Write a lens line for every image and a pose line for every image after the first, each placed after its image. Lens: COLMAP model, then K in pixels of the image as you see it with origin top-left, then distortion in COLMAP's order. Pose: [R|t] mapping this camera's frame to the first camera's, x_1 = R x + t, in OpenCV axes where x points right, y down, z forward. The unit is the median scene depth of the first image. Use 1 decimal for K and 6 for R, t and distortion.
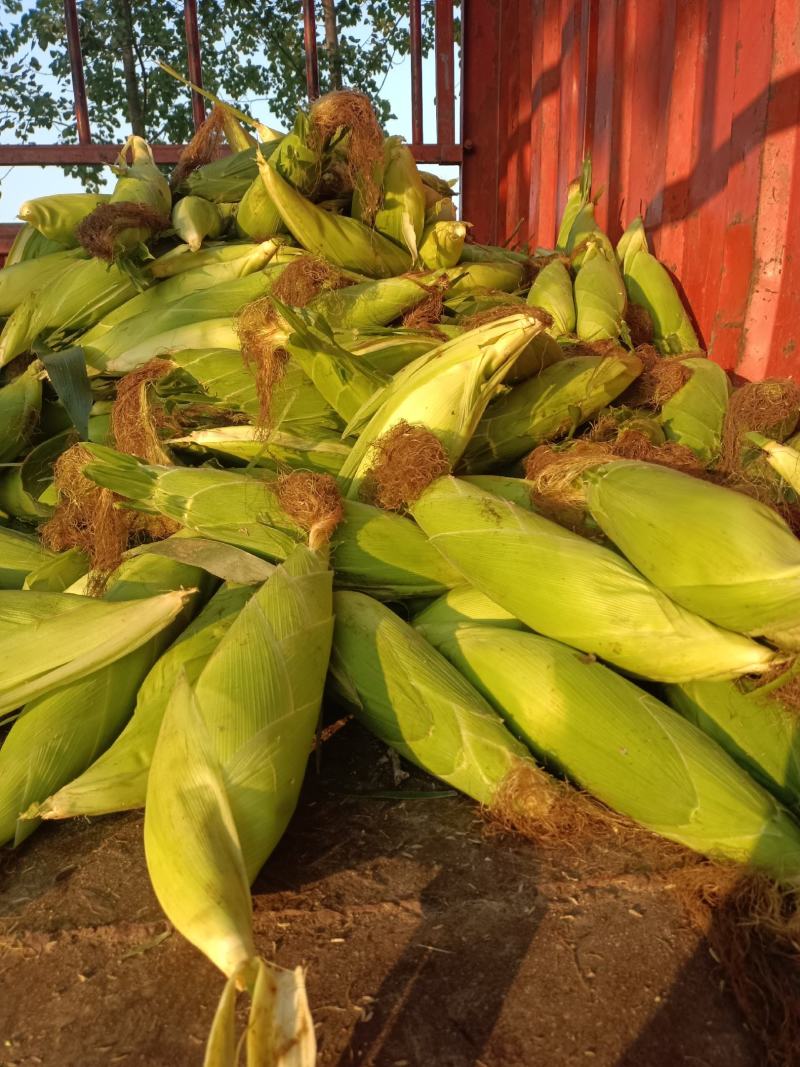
lens RADIAL K [[796.5, 0, 394.9], [0, 796.5, 534.5], [0, 0, 1]] dist [0.056358, -0.066875]
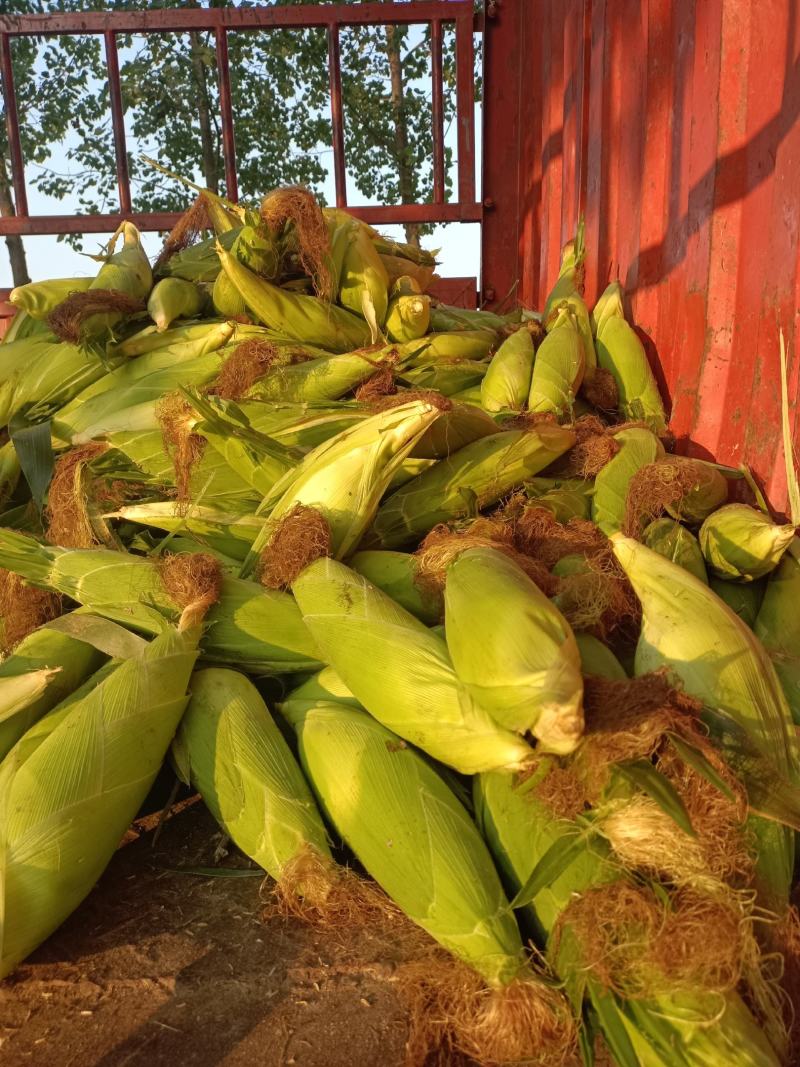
lens RADIAL K [[796.5, 0, 394.9], [0, 796.5, 534.5], [0, 0, 1]] dist [0.056358, -0.066875]
pose [[0.996107, 0.007528, -0.087834, 0.166969], [-0.011356, 0.999003, -0.043163, -0.039978], [0.087422, 0.043993, 0.995200, -0.032963]]
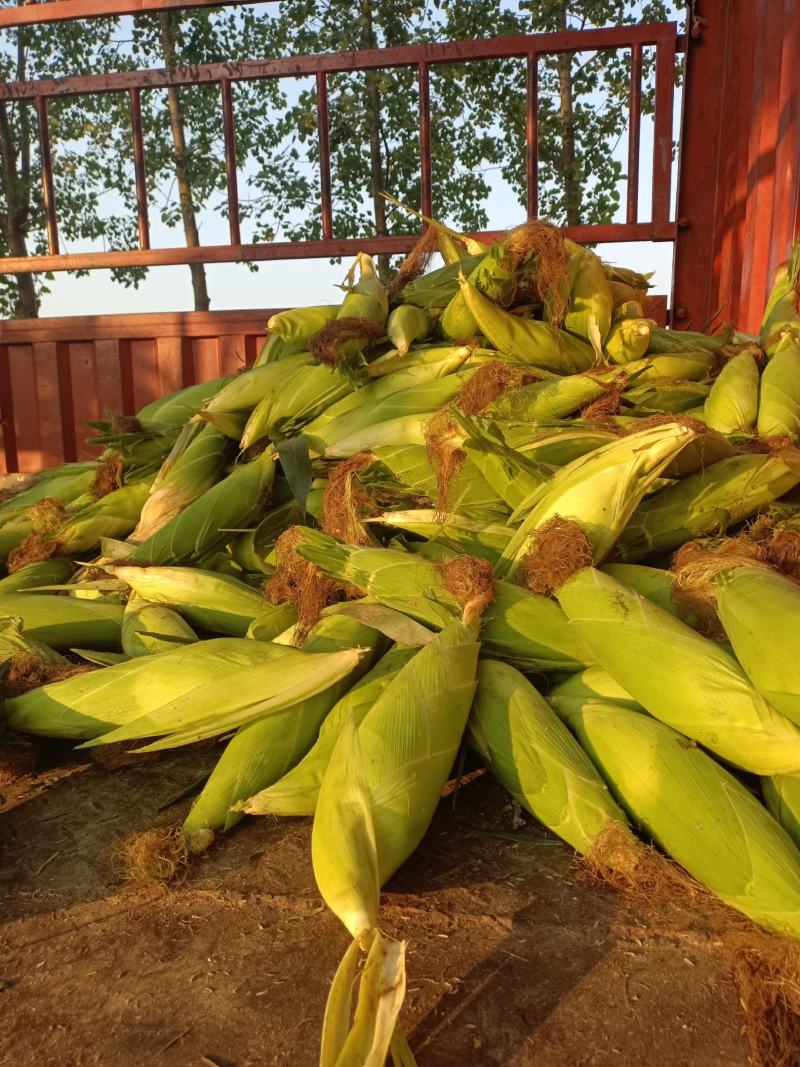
lens RADIAL K [[796.7, 0, 386.9], [0, 796.7, 529.3], [0, 0, 1]] dist [0.103787, -0.168771]
pose [[0.962254, 0.051161, -0.267299, 0.060206], [-0.069616, 0.995766, -0.060023, -0.025795], [0.263097, 0.076365, 0.961742, -0.128088]]
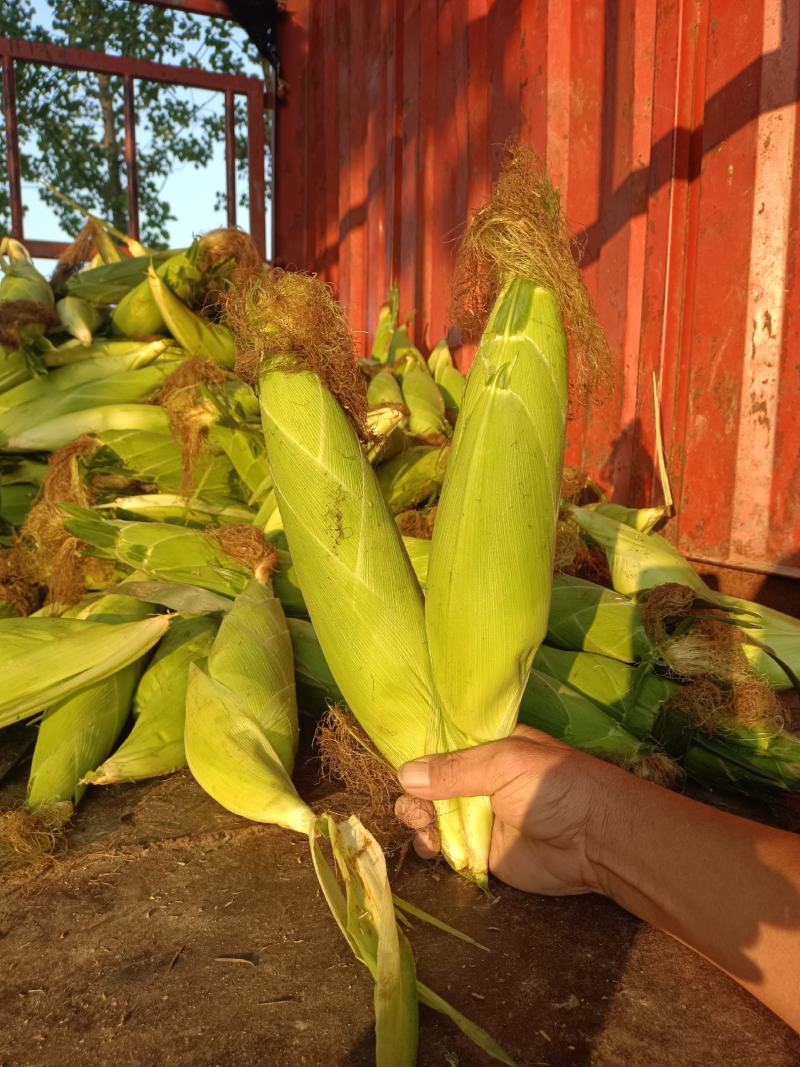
lens RADIAL K [[810.7, 0, 400.0], [0, 810.7, 533.5], [0, 0, 1]] dist [0.054572, -0.085519]
pose [[0.961585, -0.002668, 0.274495, -0.147632], [0.035526, 0.992753, -0.114802, 0.057828], [-0.272200, 0.120143, 0.954711, -0.187959]]
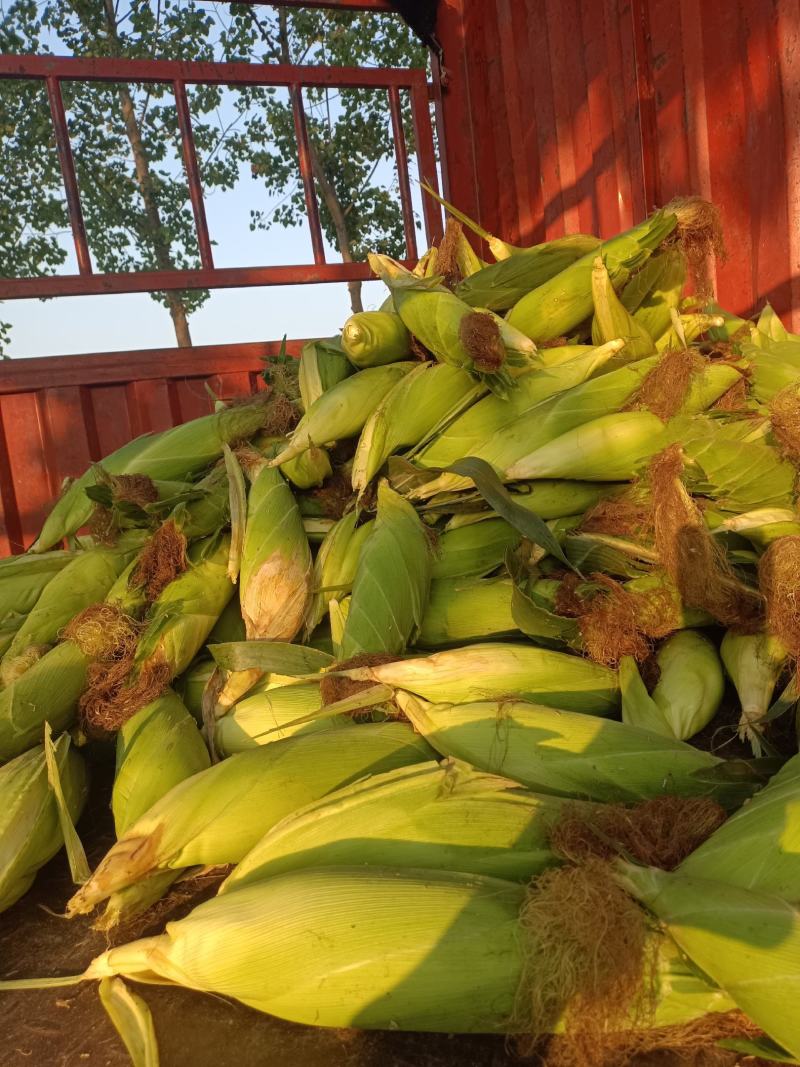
lens RADIAL K [[810.7, 0, 400.0], [0, 810.7, 533.5], [0, 0, 1]] dist [0.054572, -0.085519]
pose [[0.965917, -0.120911, 0.228879, -0.698070], [0.150421, 0.981774, -0.116158, -0.045295], [-0.210663, 0.146627, 0.966500, 0.093756]]
